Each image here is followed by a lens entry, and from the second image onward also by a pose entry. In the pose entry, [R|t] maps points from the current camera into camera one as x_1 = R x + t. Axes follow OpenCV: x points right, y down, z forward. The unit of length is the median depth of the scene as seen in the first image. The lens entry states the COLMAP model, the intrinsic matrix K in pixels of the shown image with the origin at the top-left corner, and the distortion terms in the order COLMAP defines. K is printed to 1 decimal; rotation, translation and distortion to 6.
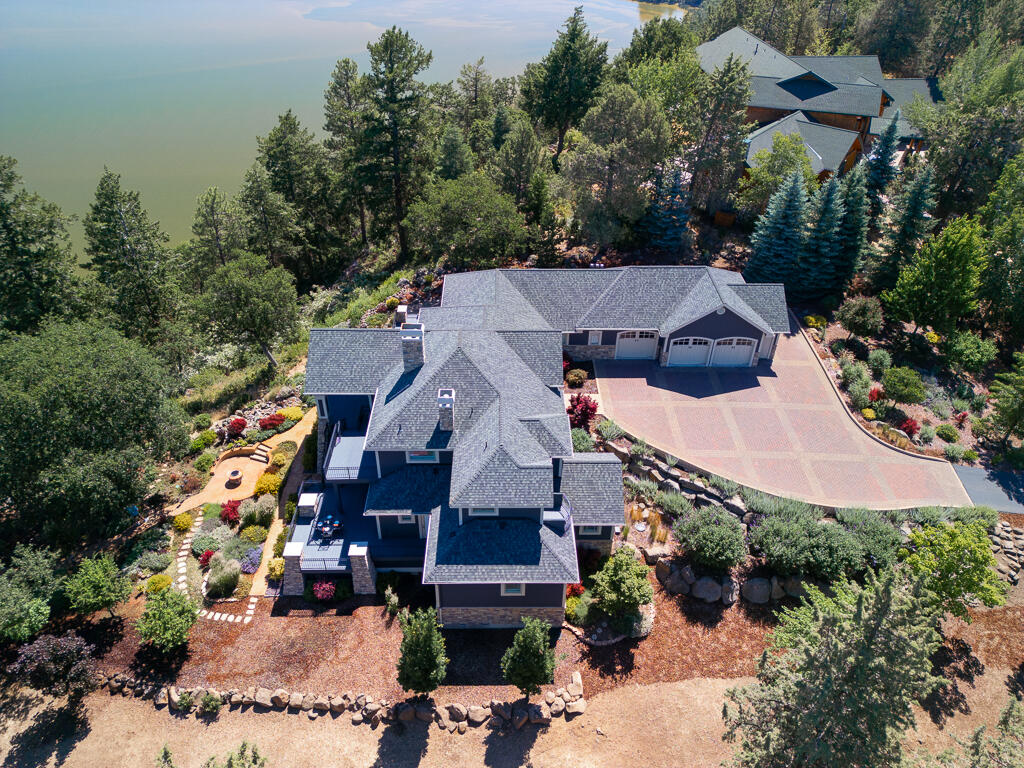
lens RADIAL K [[724.7, 0, 512.0], [0, 724.7, 384.0], [0, 0, 1]] dist [0.046030, -0.004066]
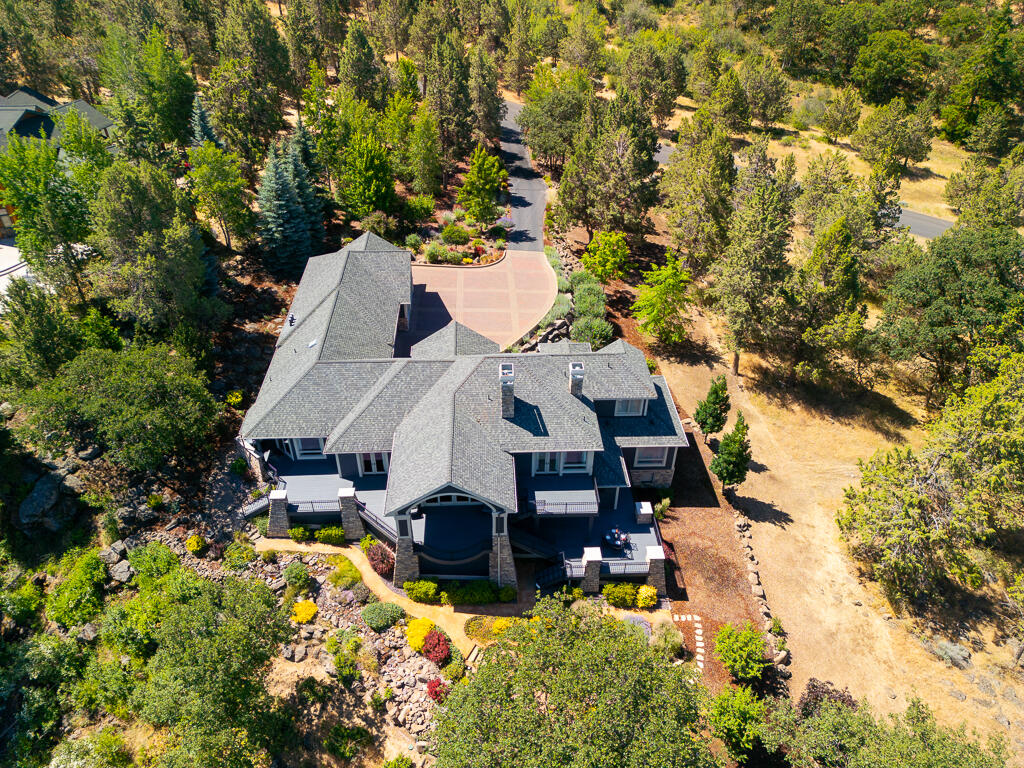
lens RADIAL K [[724.7, 0, 512.0], [0, 724.7, 384.0], [0, 0, 1]] dist [0.046030, -0.004066]
pose [[-0.030289, -0.612699, 0.789736, -0.897094], [0.589364, 0.627192, 0.509196, -0.544635], [-0.807300, 0.480864, 0.342106, 0.621925]]
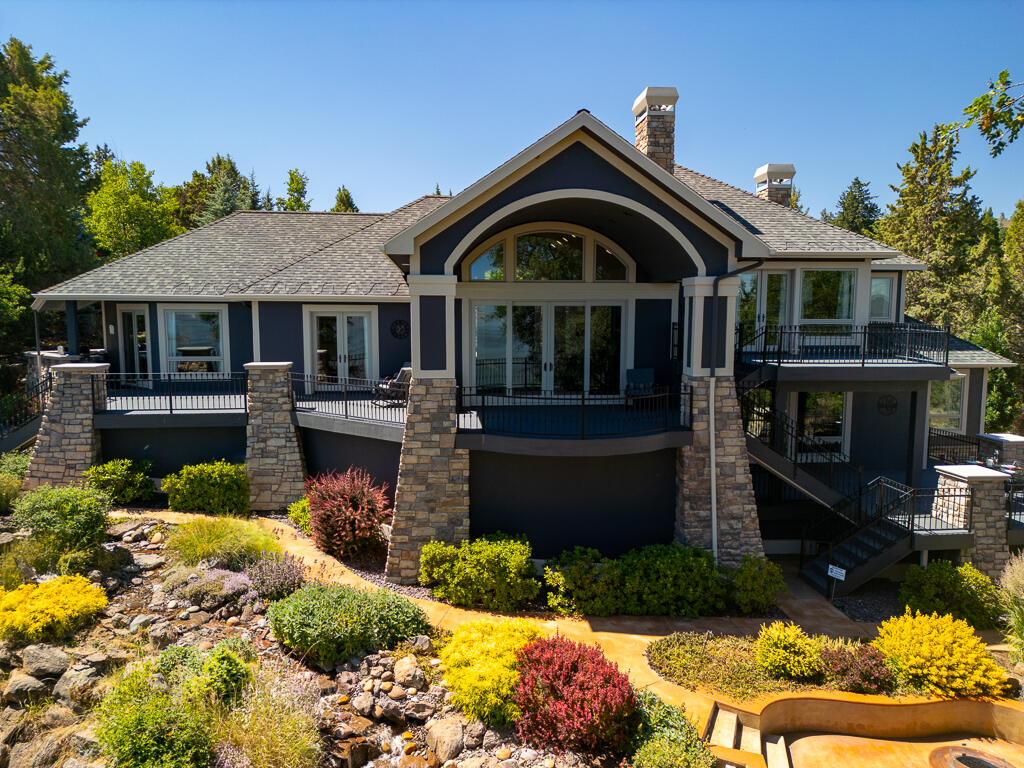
lens RADIAL K [[724.7, 0, 512.0], [0, 724.7, 384.0], [0, 0, 1]] dist [0.046030, -0.004066]
pose [[-0.088597, -0.118528, 0.988990, -0.585510], [0.593798, 0.790889, 0.147981, -0.052817], [-0.799722, 0.600371, 0.000311, 1.119516]]
